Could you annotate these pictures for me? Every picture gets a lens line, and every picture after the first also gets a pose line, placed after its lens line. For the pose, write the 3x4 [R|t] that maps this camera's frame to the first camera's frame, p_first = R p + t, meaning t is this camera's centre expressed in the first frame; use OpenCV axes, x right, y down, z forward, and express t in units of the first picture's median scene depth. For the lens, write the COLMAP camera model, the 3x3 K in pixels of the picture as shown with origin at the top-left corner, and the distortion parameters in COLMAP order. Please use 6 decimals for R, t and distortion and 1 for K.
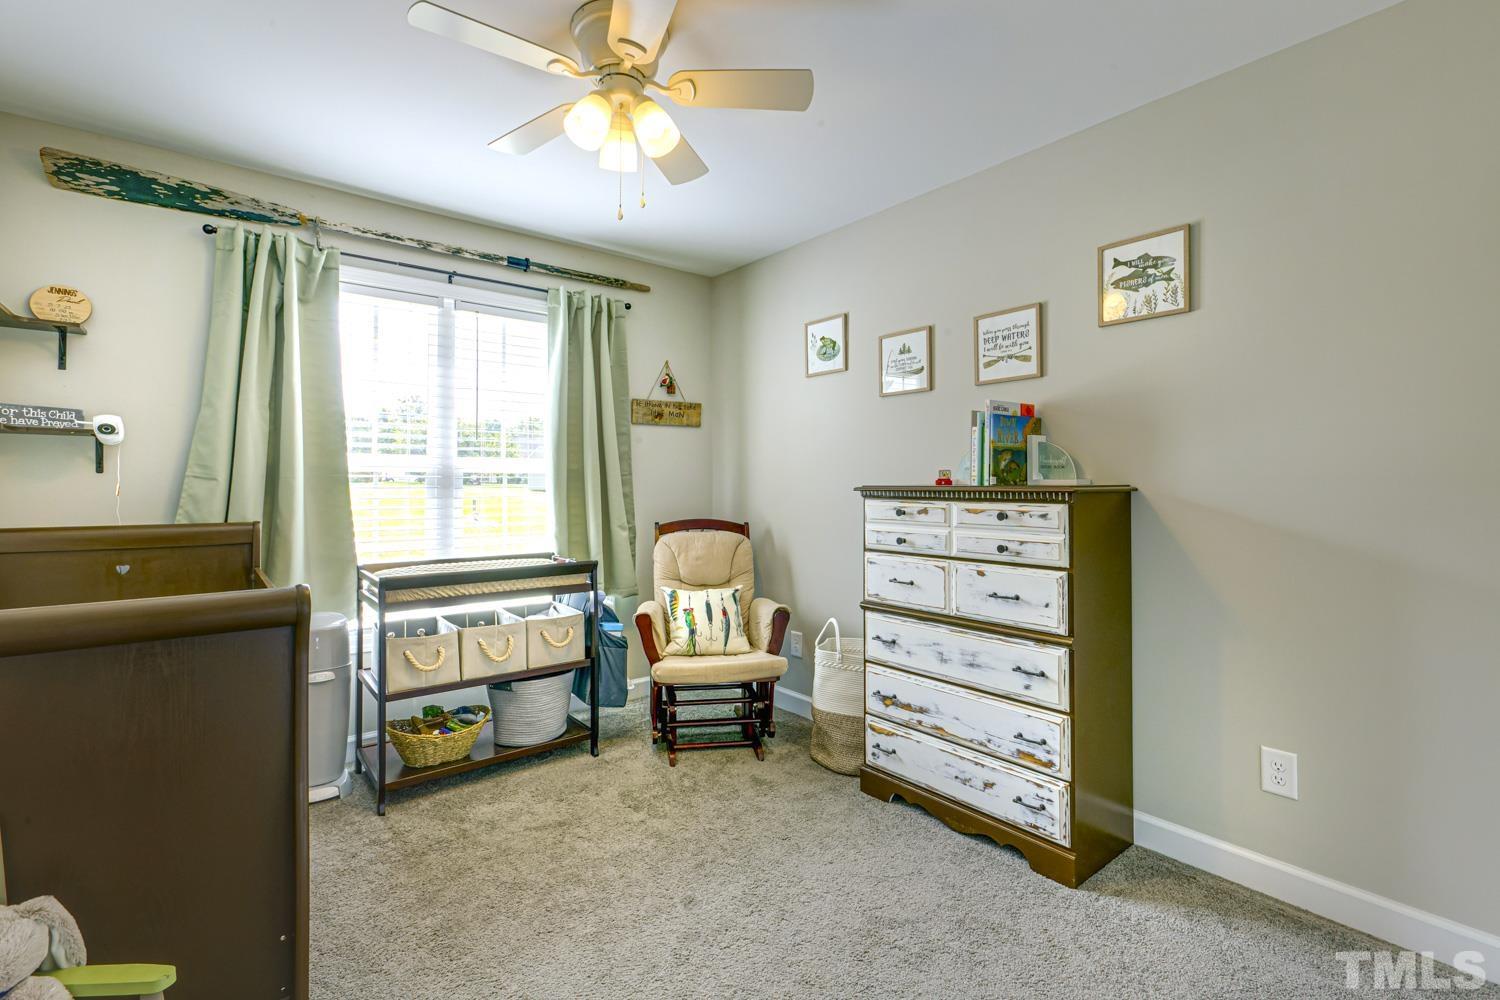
lens RADIAL K [[673.6, 0, 749.4], [0, 673.6, 490.7], [0, 0, 1]] dist [-0.006038, 0.000788]
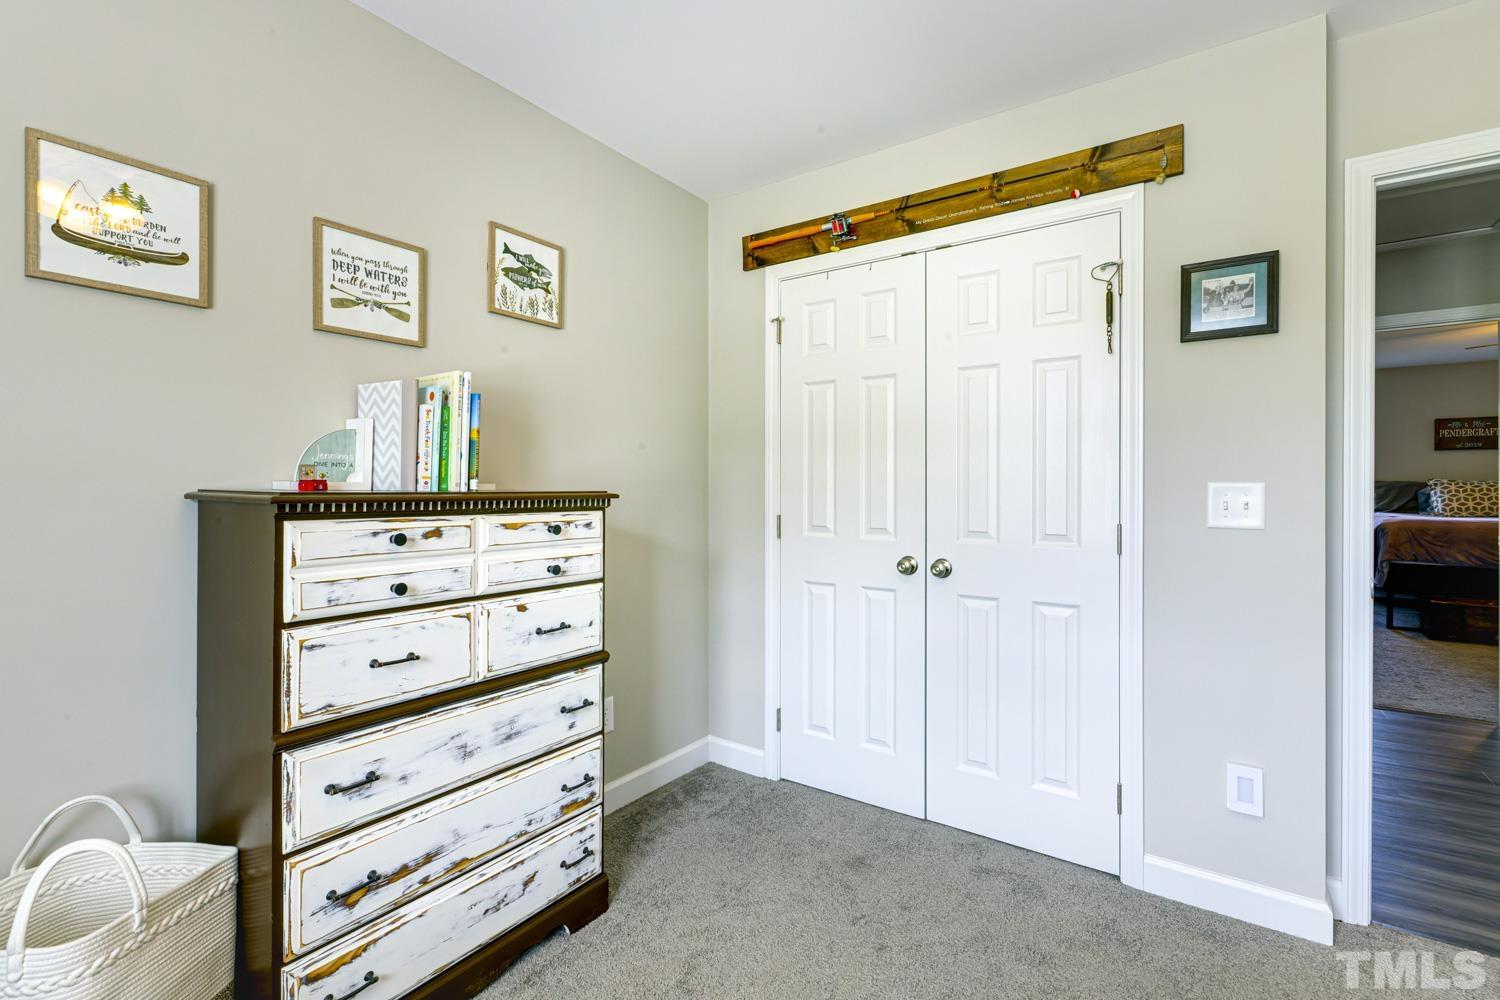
lens RADIAL K [[673.6, 0, 749.4], [0, 673.6, 490.7], [0, 0, 1]] dist [-0.006038, 0.000788]
pose [[-0.278560, -0.005664, 0.960402, -0.429249], [0.005628, 0.999956, 0.007530, -0.011984], [-0.960402, 0.007503, -0.278516, 0.924822]]
